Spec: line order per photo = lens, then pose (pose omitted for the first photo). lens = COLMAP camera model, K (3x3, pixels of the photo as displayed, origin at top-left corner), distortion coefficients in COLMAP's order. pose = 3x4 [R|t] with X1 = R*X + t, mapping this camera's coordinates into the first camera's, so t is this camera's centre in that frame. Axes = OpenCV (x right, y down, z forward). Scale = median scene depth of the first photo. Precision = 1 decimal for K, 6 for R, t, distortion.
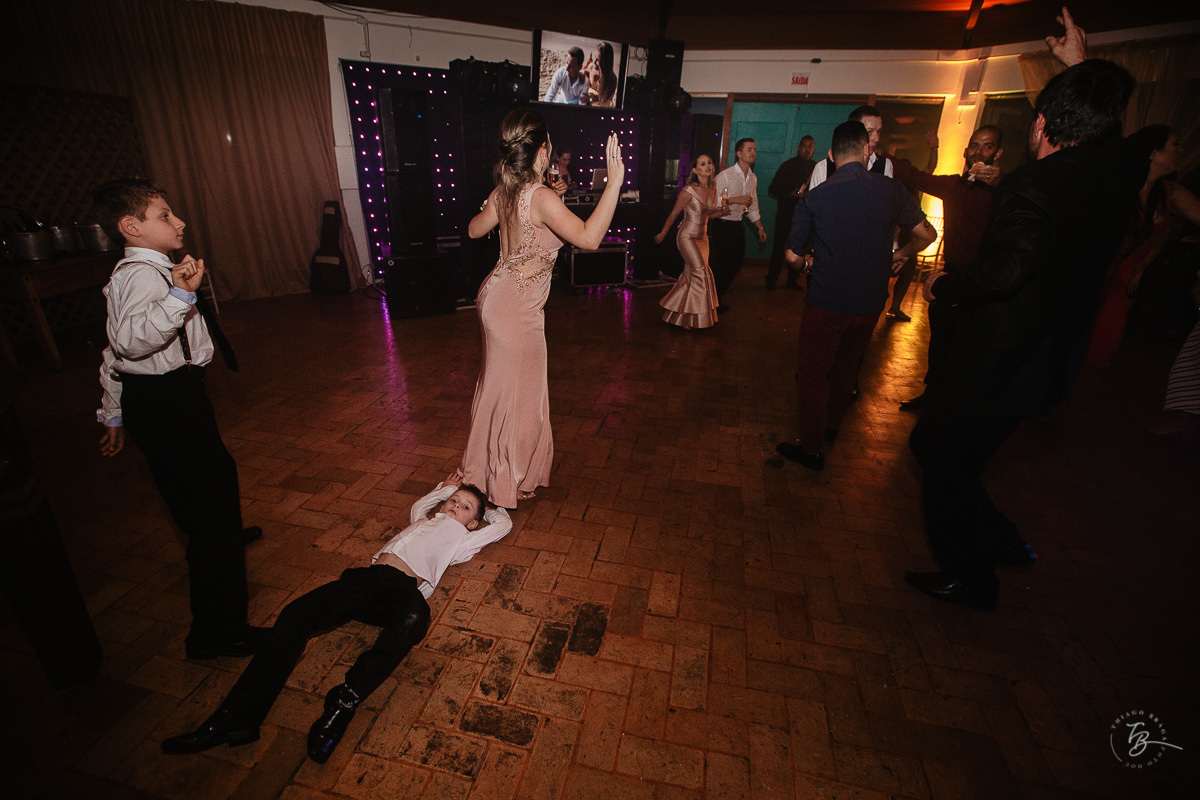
lens RADIAL K [[513.1, 0, 600.0], [0, 513.1, 400.0], [0, 0, 1]] dist [-0.048866, 0.004901]
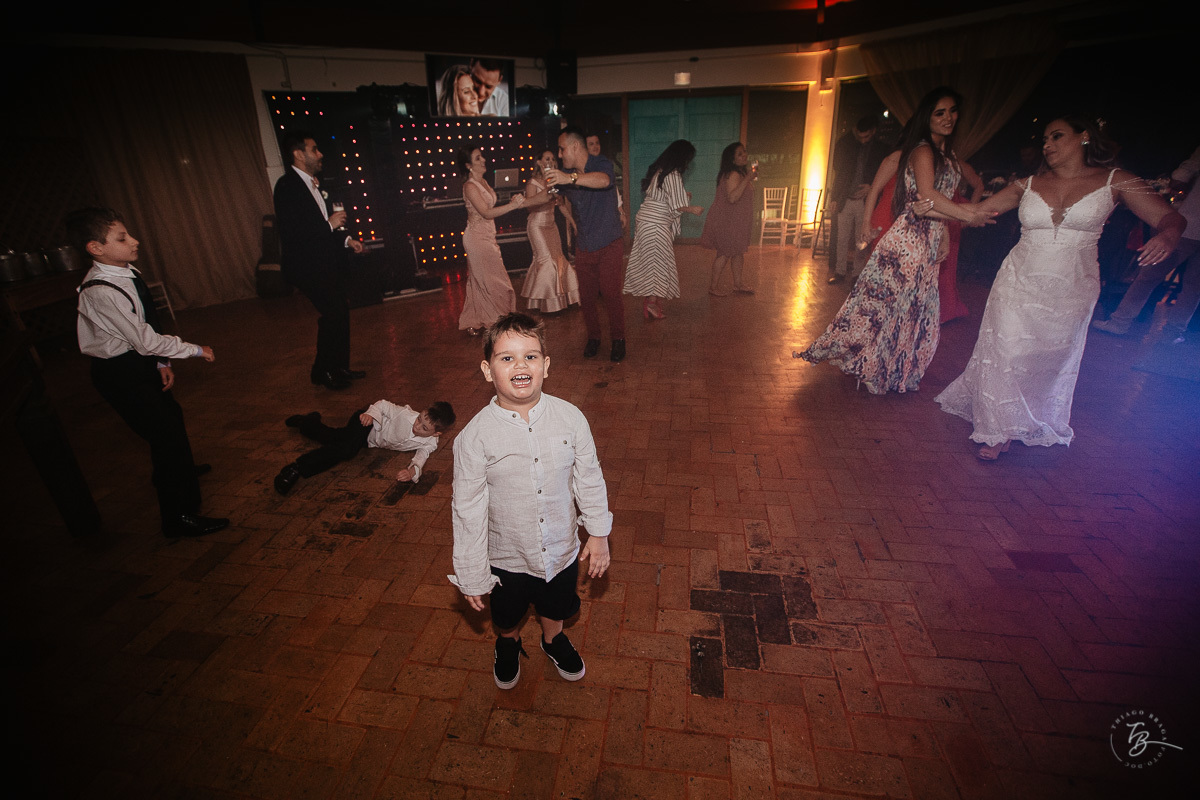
lens RADIAL K [[531.8, 0, 624.8], [0, 531.8, 406.9], [0, 0, 1]] dist [-0.051704, 0.000211]
pose [[0.995458, -0.083568, 0.045599, 0.176756], [0.083111, 0.996470, 0.011828, 0.088892], [-0.046427, -0.007985, 0.998890, -0.200571]]
